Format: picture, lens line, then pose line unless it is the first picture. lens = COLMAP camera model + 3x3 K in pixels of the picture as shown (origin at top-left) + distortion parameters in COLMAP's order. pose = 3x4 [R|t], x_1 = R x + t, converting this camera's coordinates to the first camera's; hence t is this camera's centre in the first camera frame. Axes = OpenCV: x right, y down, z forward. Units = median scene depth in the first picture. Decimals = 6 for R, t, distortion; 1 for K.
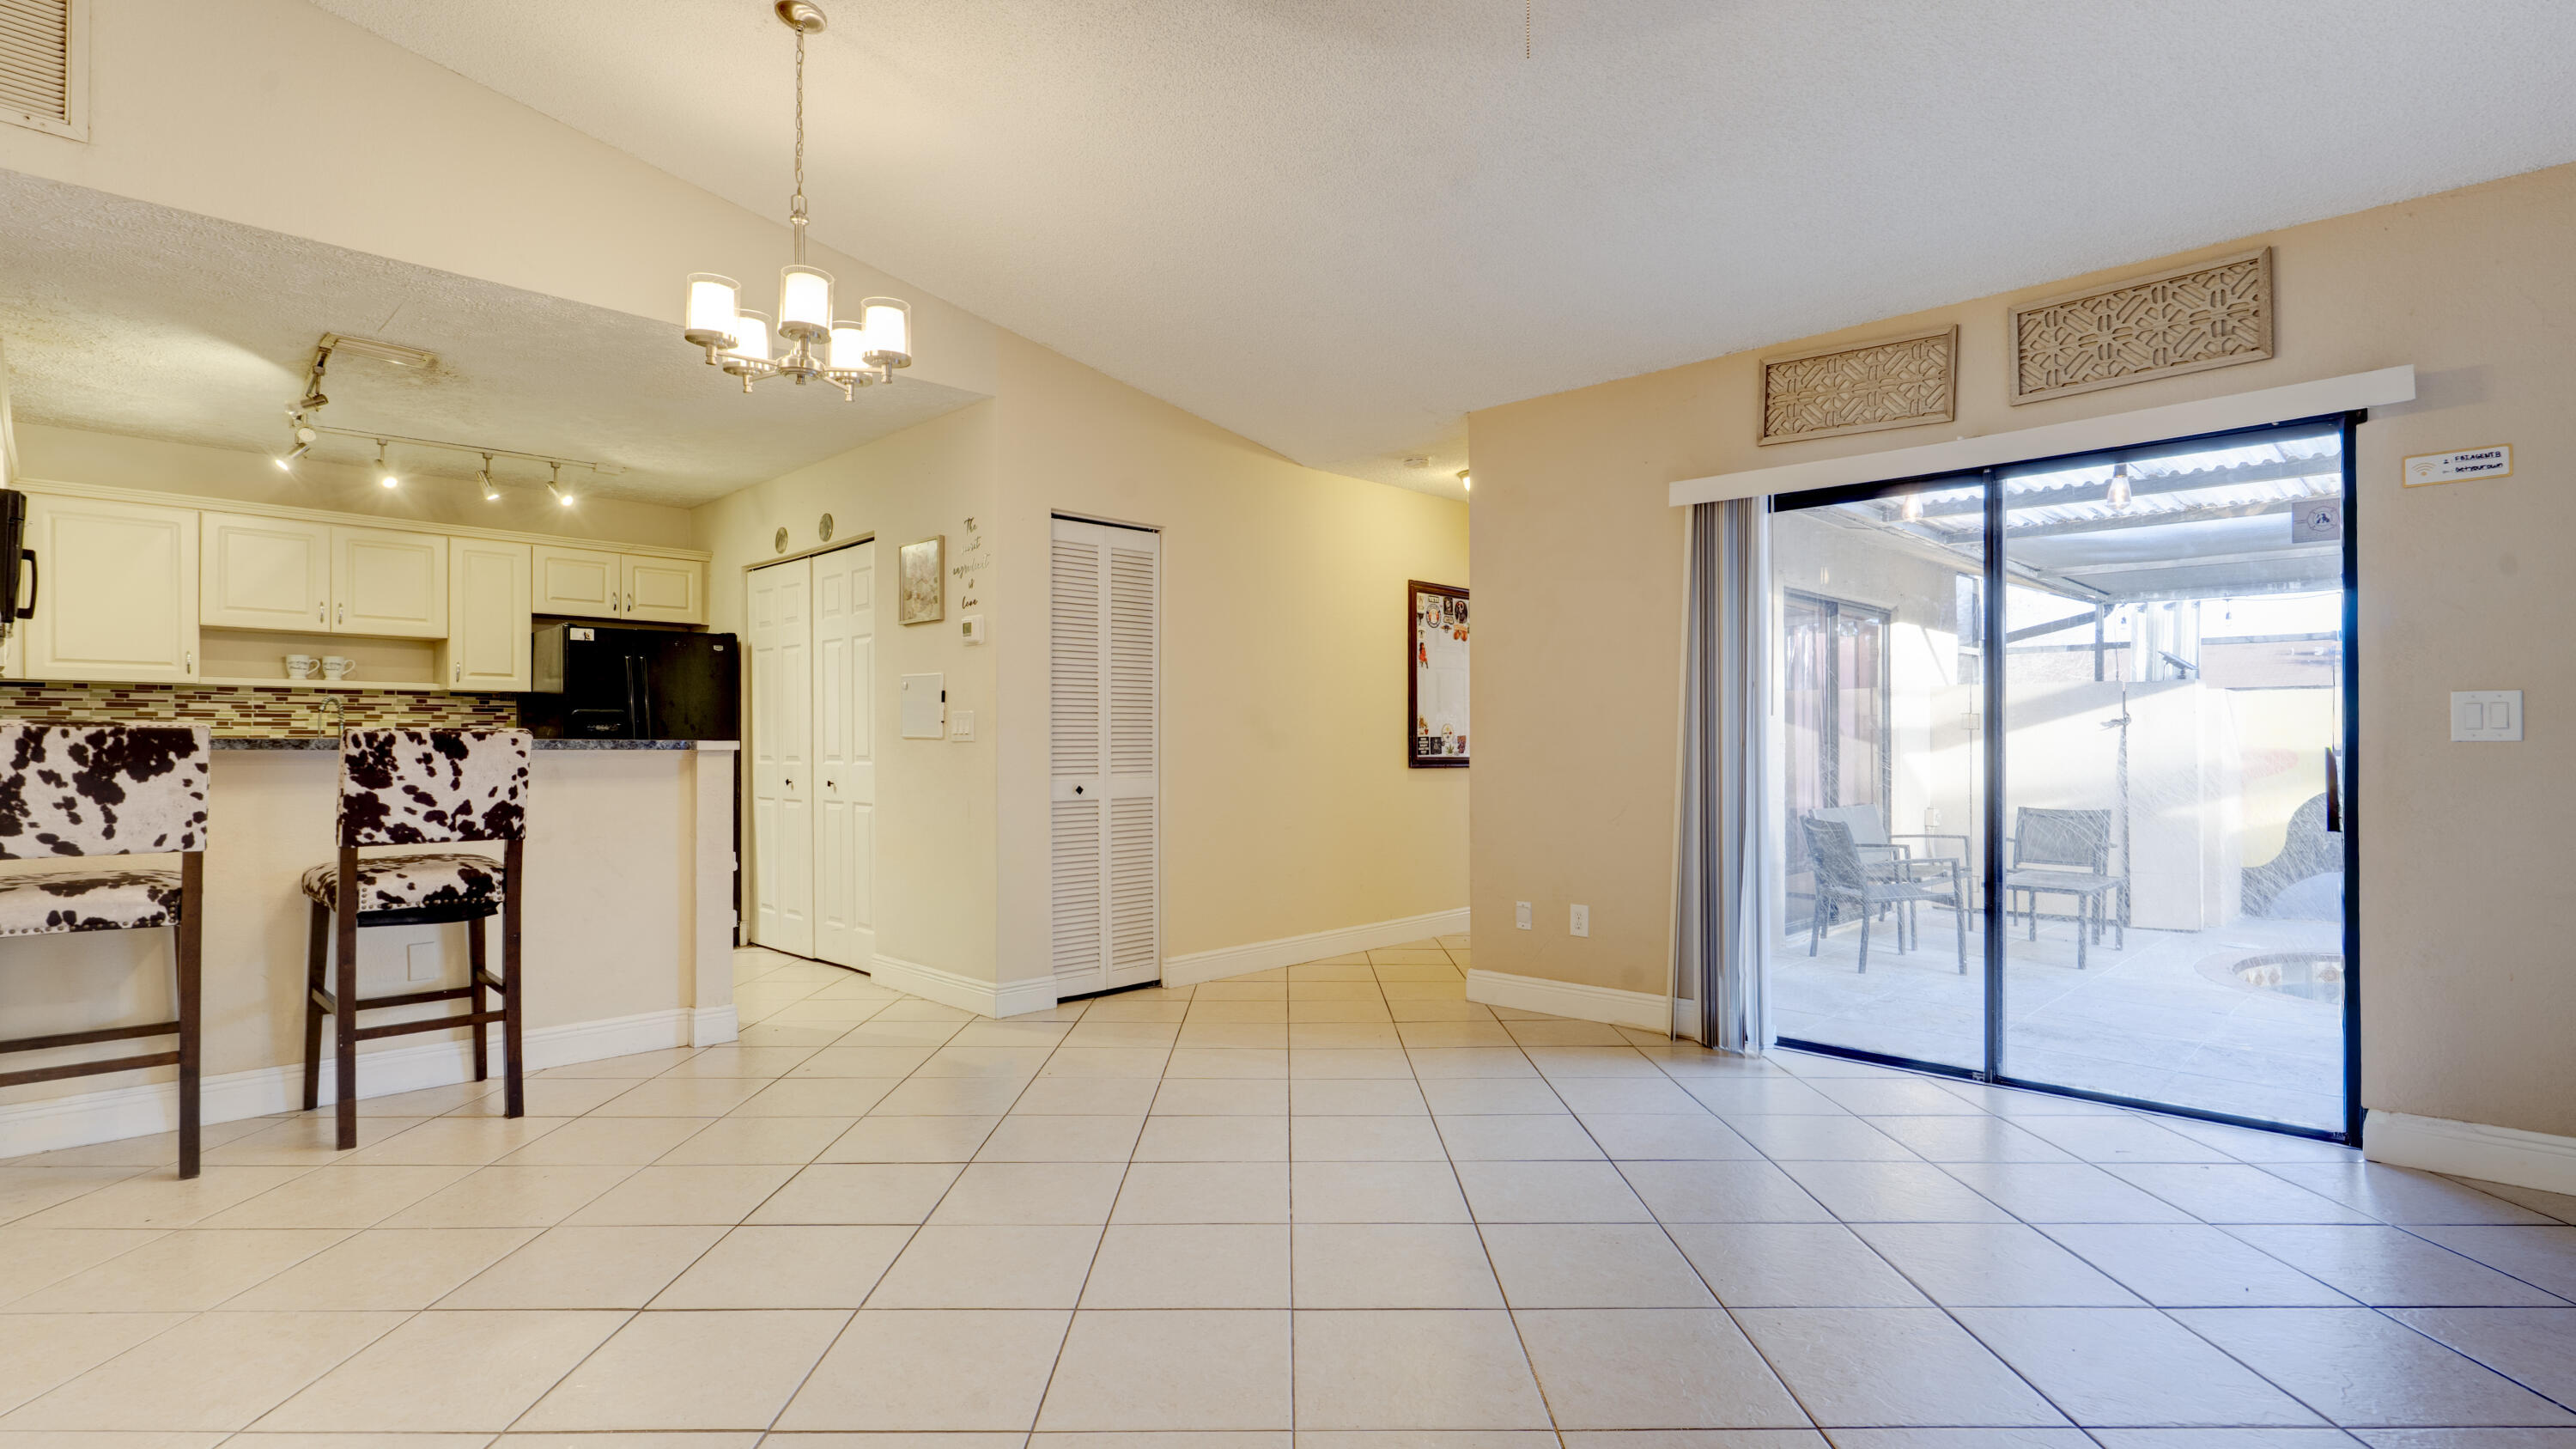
lens RADIAL K [[1206.0, 0, 1271.4], [0, 1206.0, 737.9], [0, 0, 1]] dist [-0.036477, 0.015128]
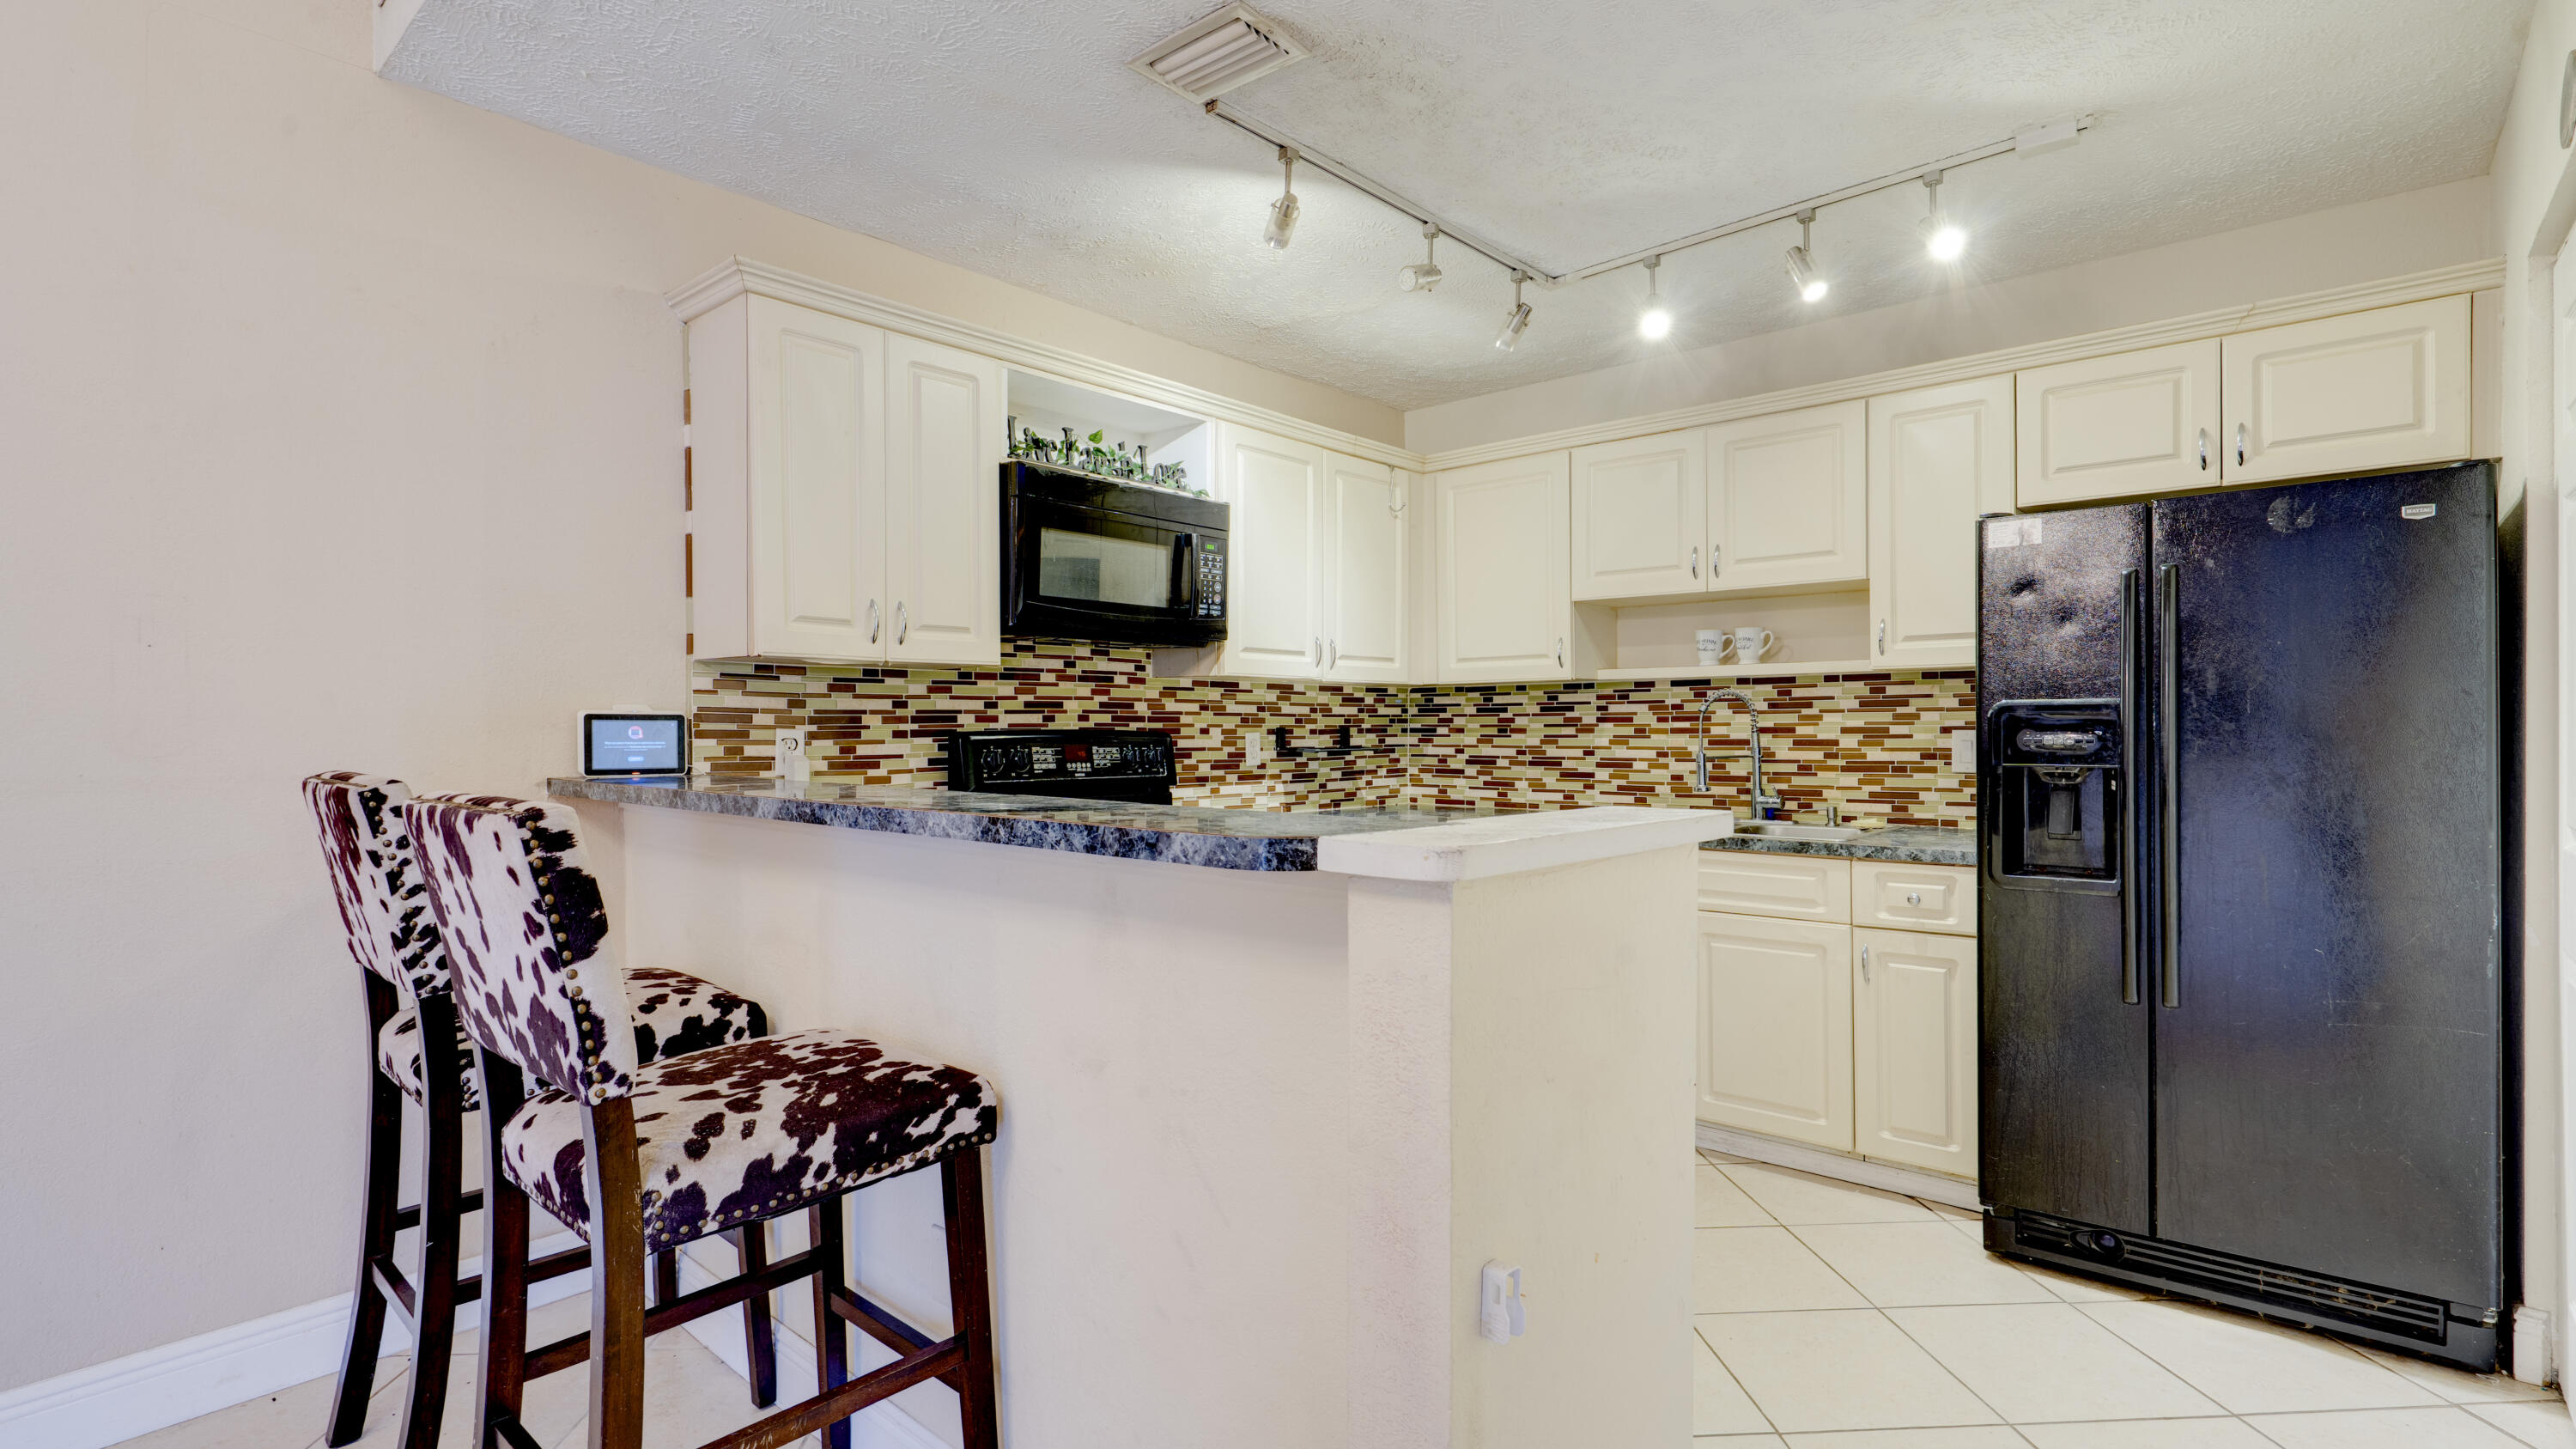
lens RADIAL K [[1206.0, 0, 1309.6], [0, 1206.0, 728.9], [0, 0, 1]] dist [-0.036477, 0.015128]
pose [[0.085027, 0.001089, -0.996378, -0.188003], [0.010771, 0.999940, 0.002012, -0.020280], [0.996320, -0.010903, 0.085010, 0.851577]]
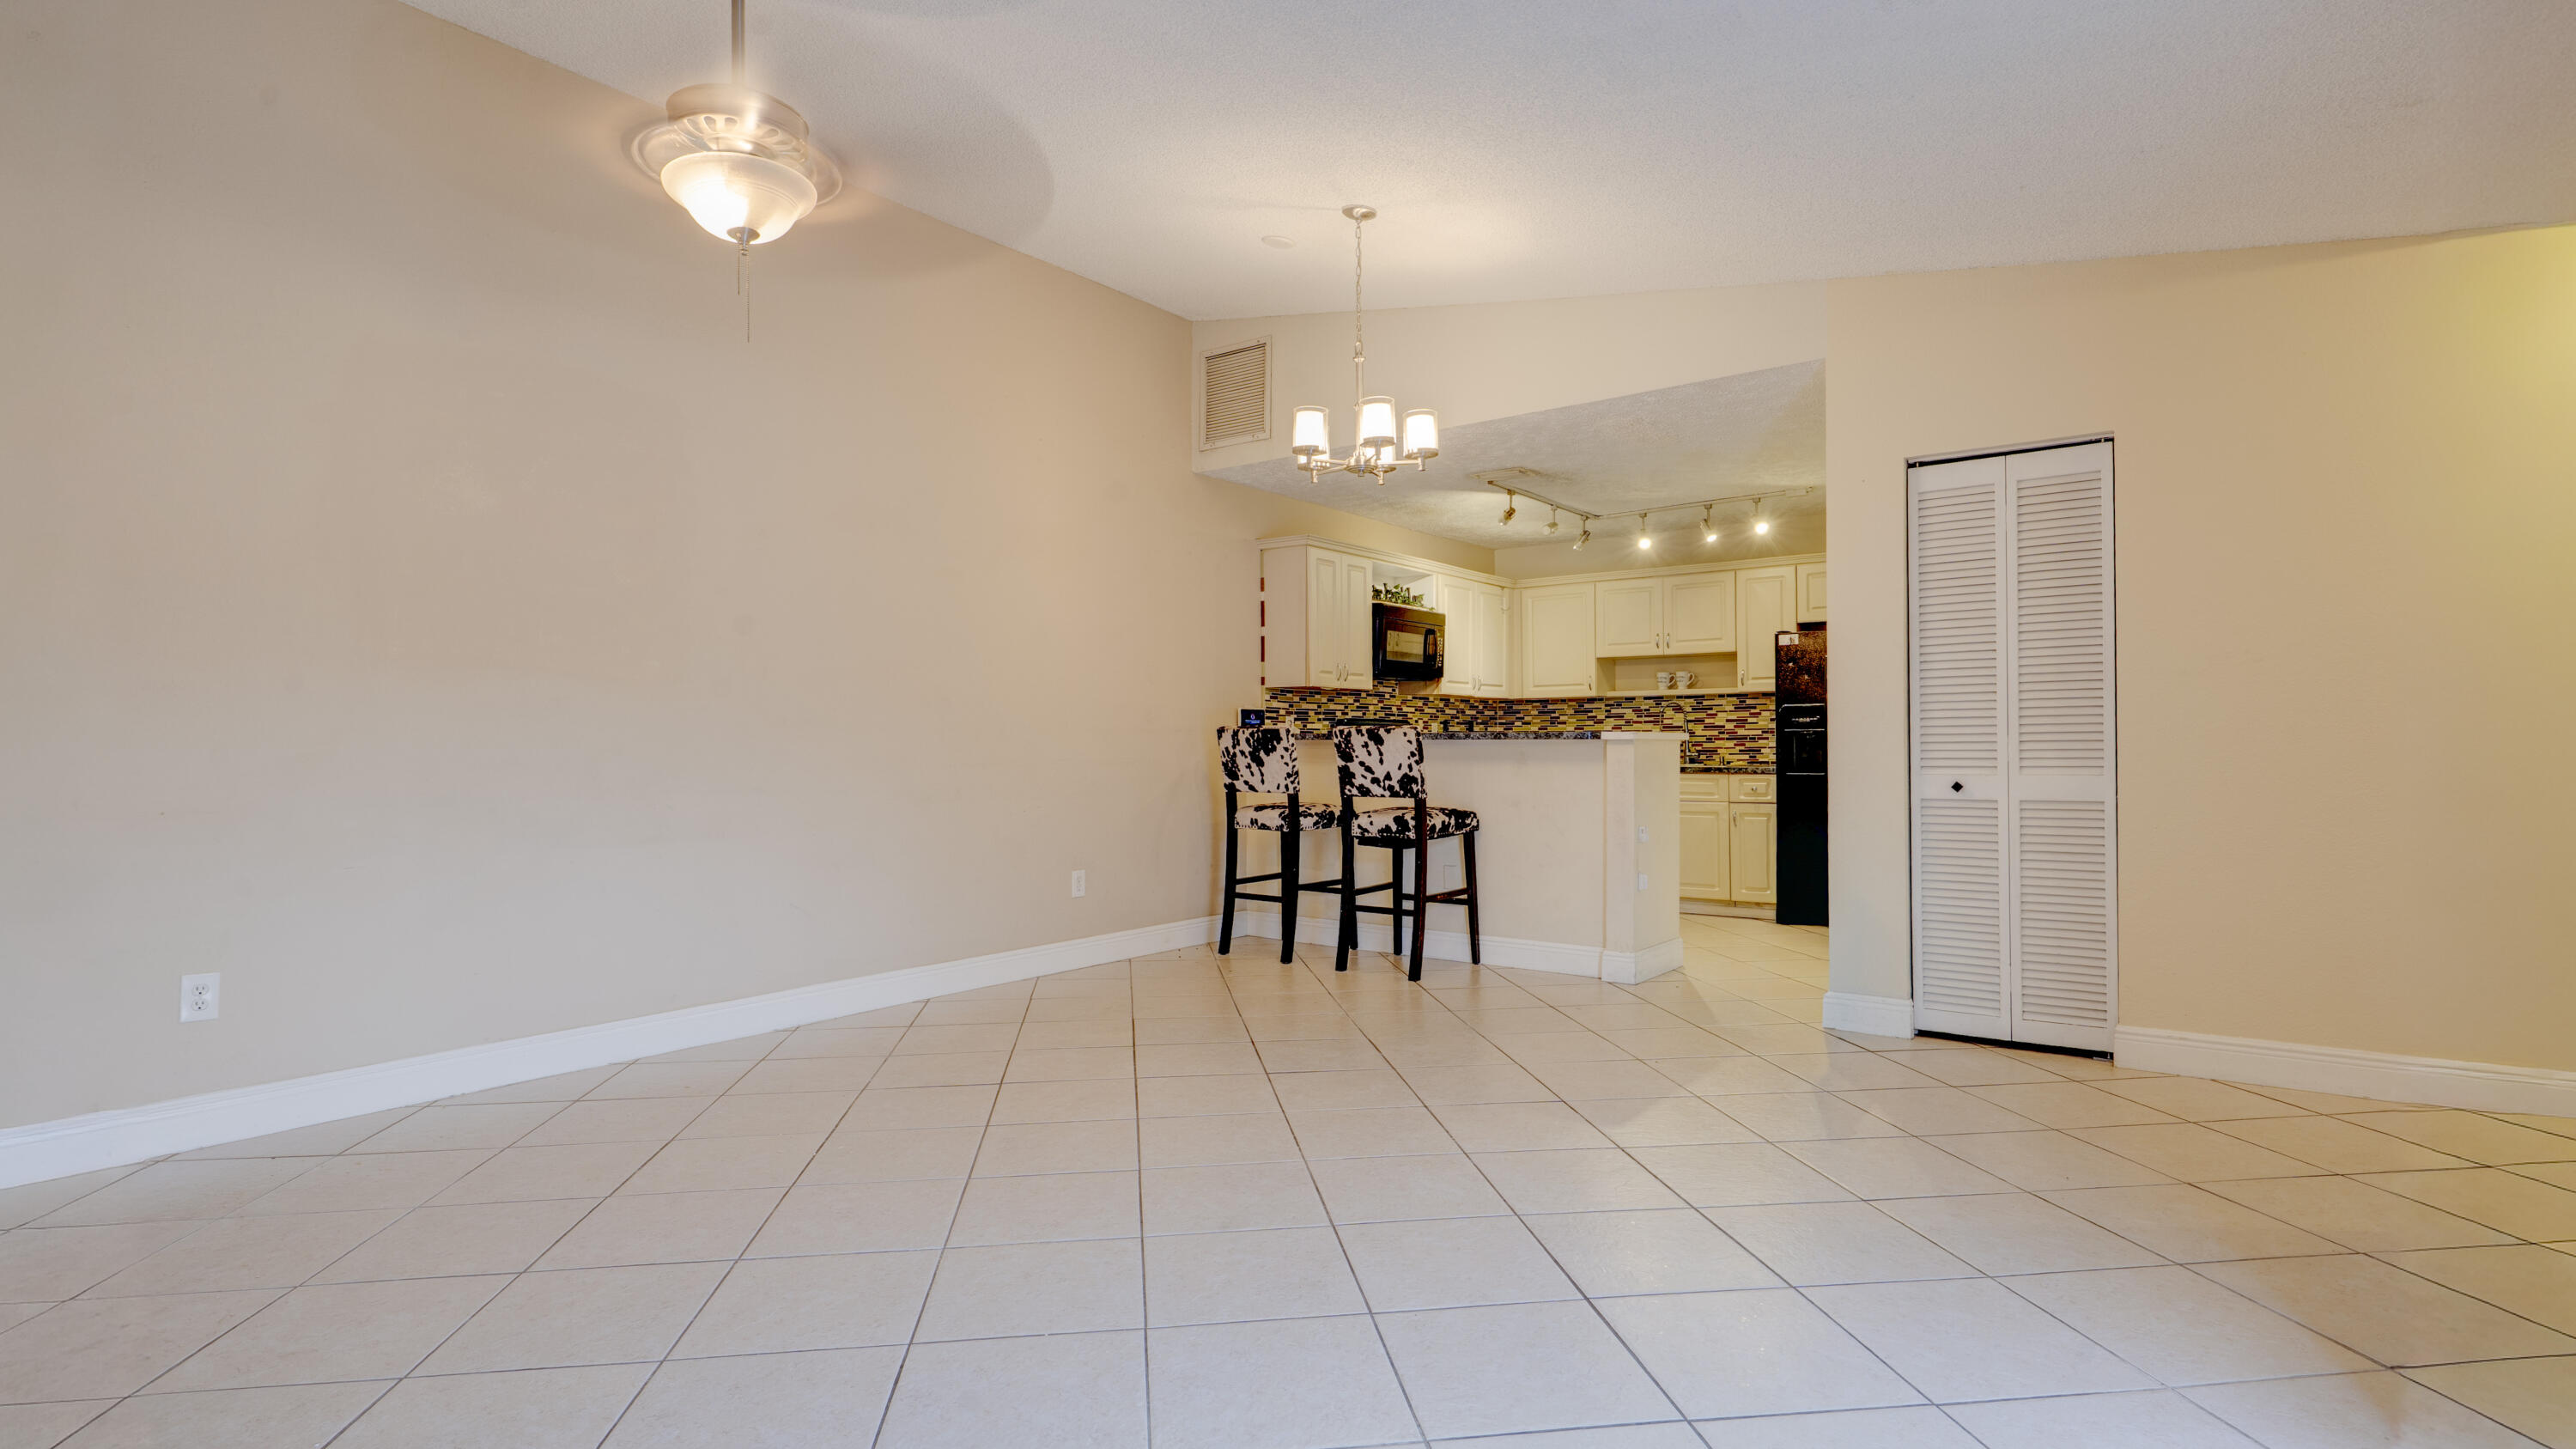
lens RADIAL K [[1206.0, 0, 1282.6], [0, 1206.0, 730.6], [0, 0, 1]] dist [-0.036477, 0.015128]
pose [[0.129890, -0.009612, -0.991482, 0.613774], [0.010822, 0.999907, -0.008276, 0.006606], [0.991469, -0.009655, 0.129982, 0.447281]]
